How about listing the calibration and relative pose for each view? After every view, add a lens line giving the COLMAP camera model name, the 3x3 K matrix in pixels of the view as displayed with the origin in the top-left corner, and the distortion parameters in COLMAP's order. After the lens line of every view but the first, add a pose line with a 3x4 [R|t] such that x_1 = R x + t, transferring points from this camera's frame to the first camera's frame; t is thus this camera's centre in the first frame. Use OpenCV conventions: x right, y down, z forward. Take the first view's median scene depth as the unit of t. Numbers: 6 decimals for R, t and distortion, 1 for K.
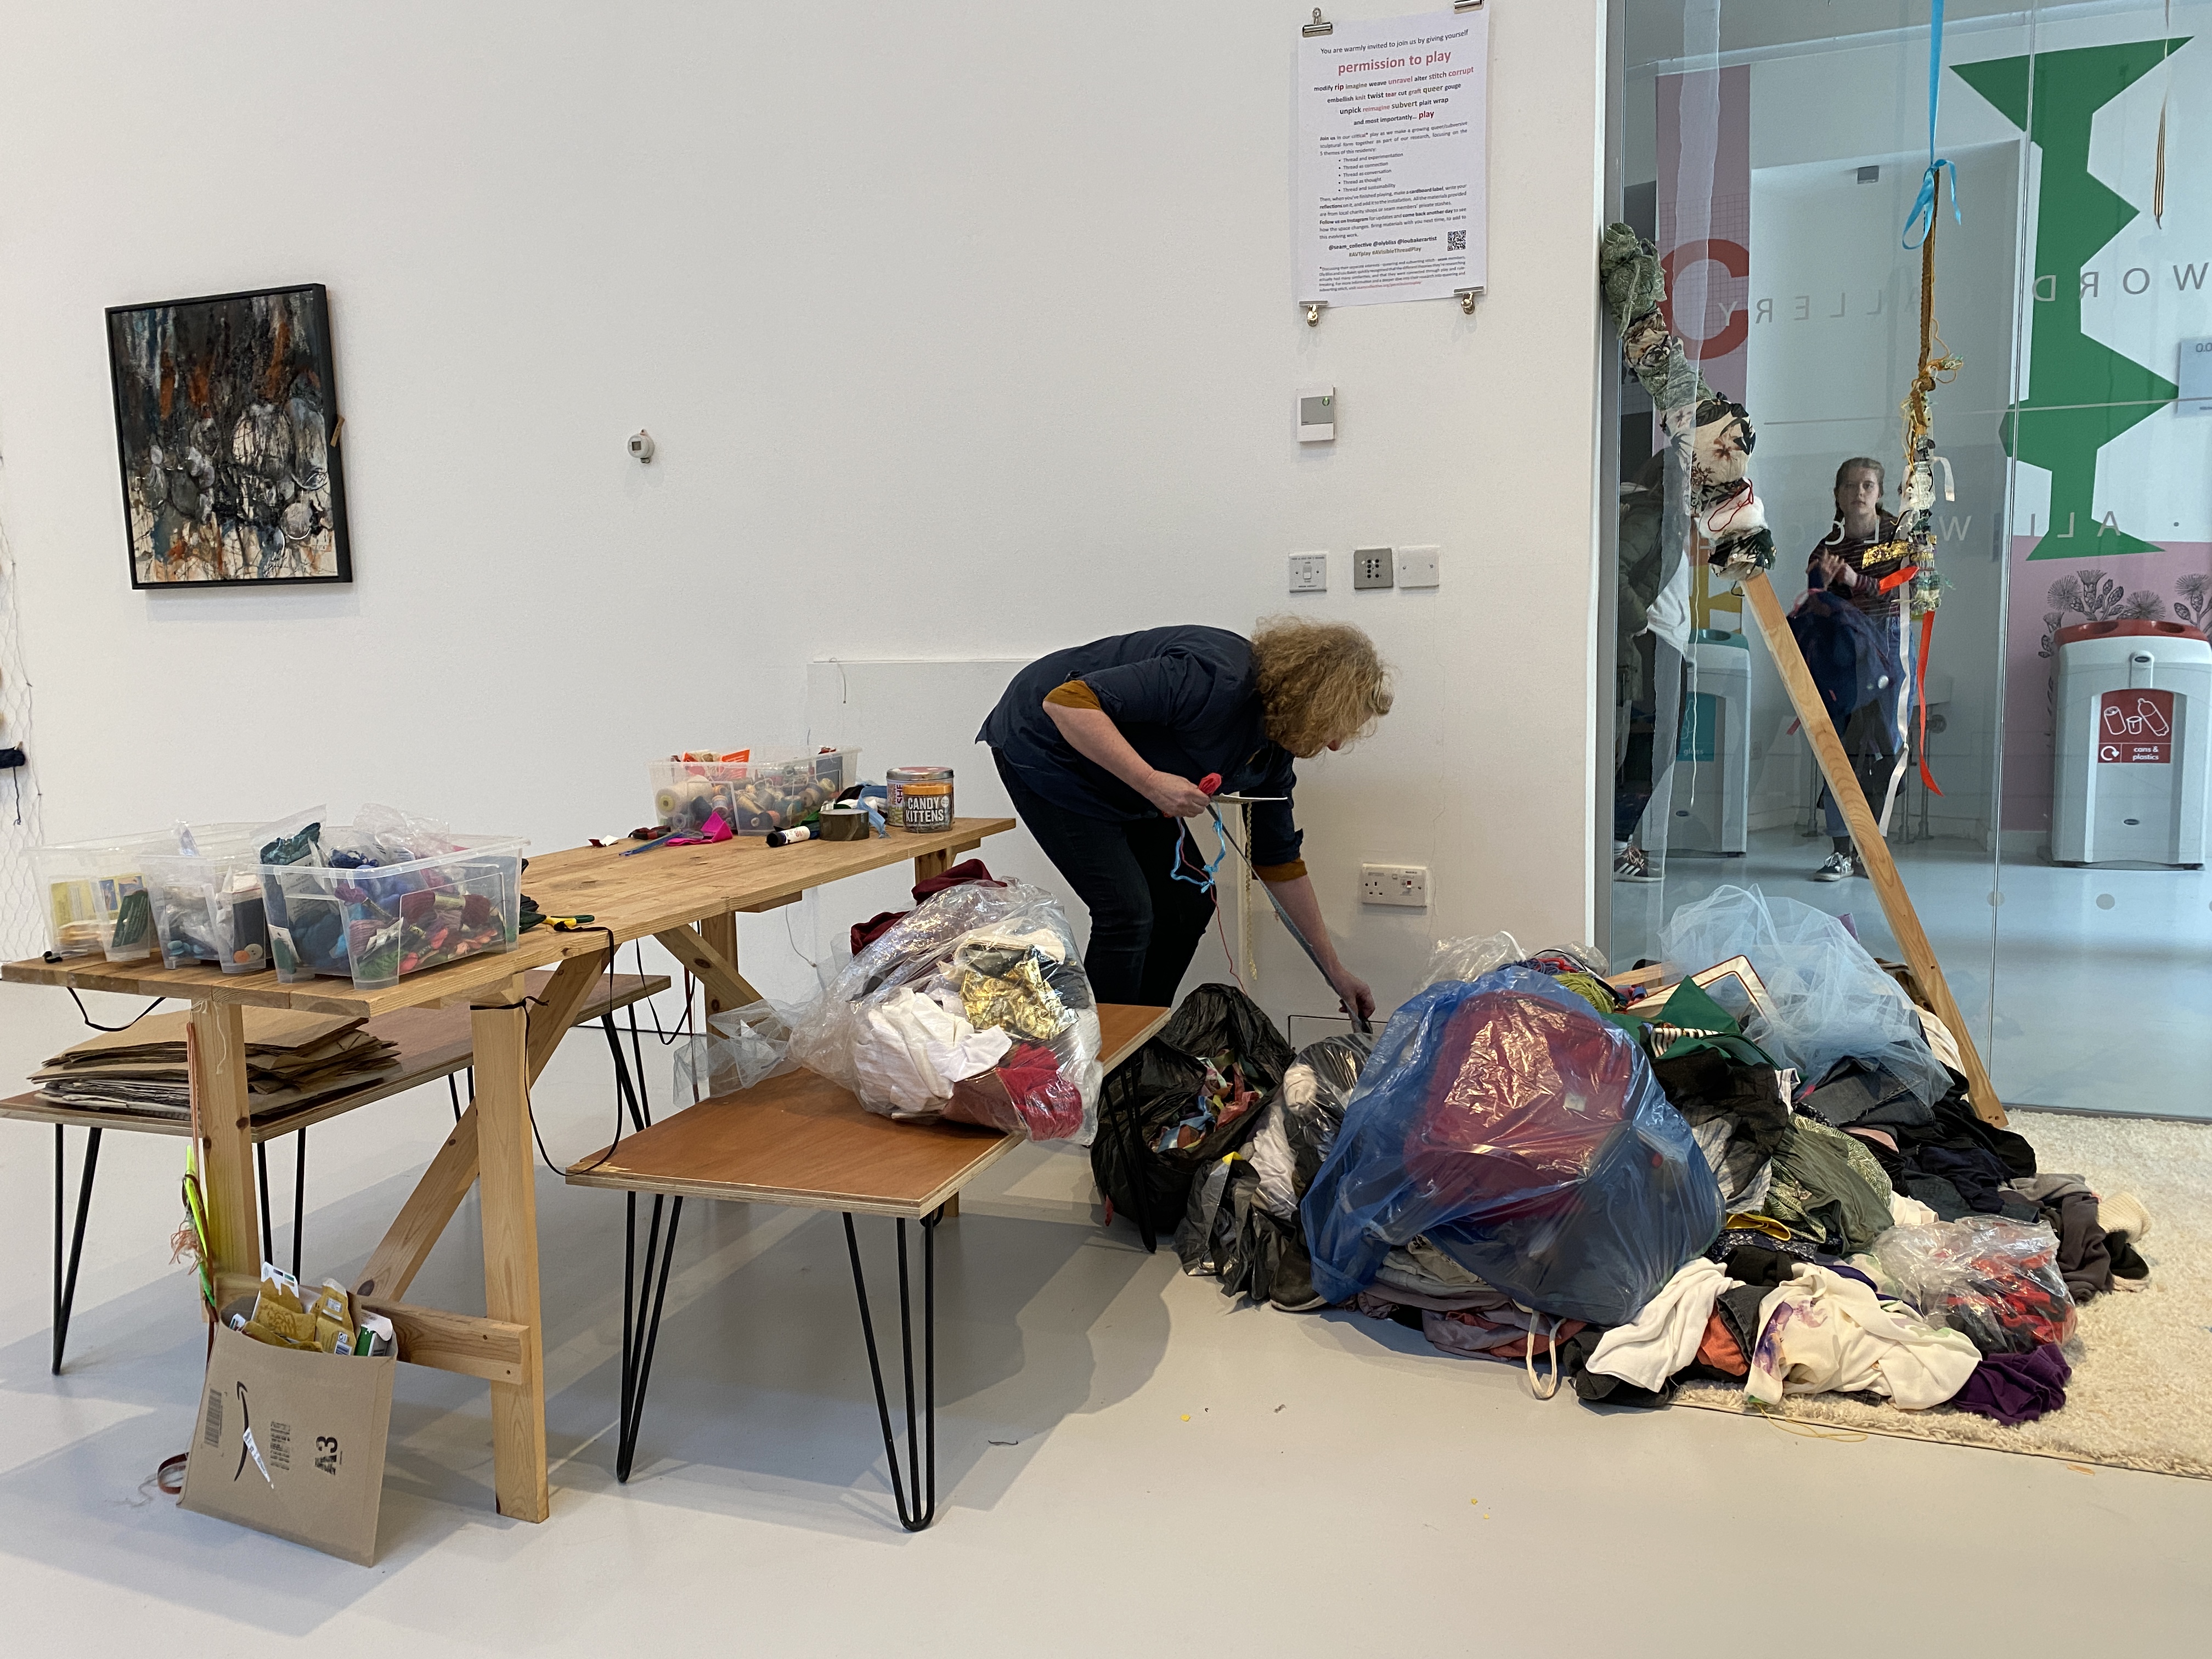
lens RADIAL K [[1653.8, 0, 1101.5], [0, 1653.8, 814.2], [0, 0, 1]] dist [-0.022755, 0.030545]
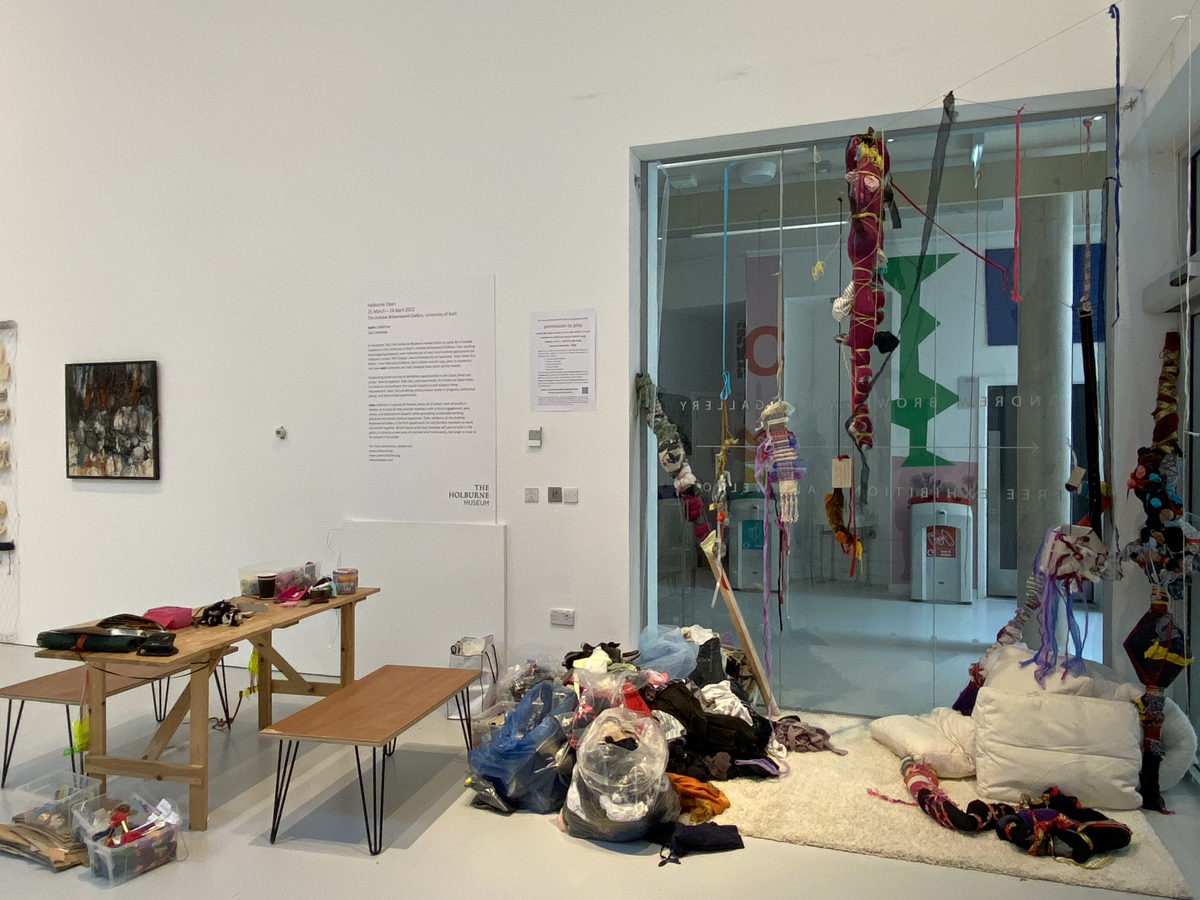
lens RADIAL K [[891.1, 0, 609.0], [0, 891.1, 452.0], [0, 0, 1]] dist [0.033056, -0.037089]
pose [[0.999013, 0.027734, 0.034711, 0.166802], [-0.024351, 0.995242, -0.094347, -0.070850], [-0.037162, 0.093409, 0.994934, -0.356853]]
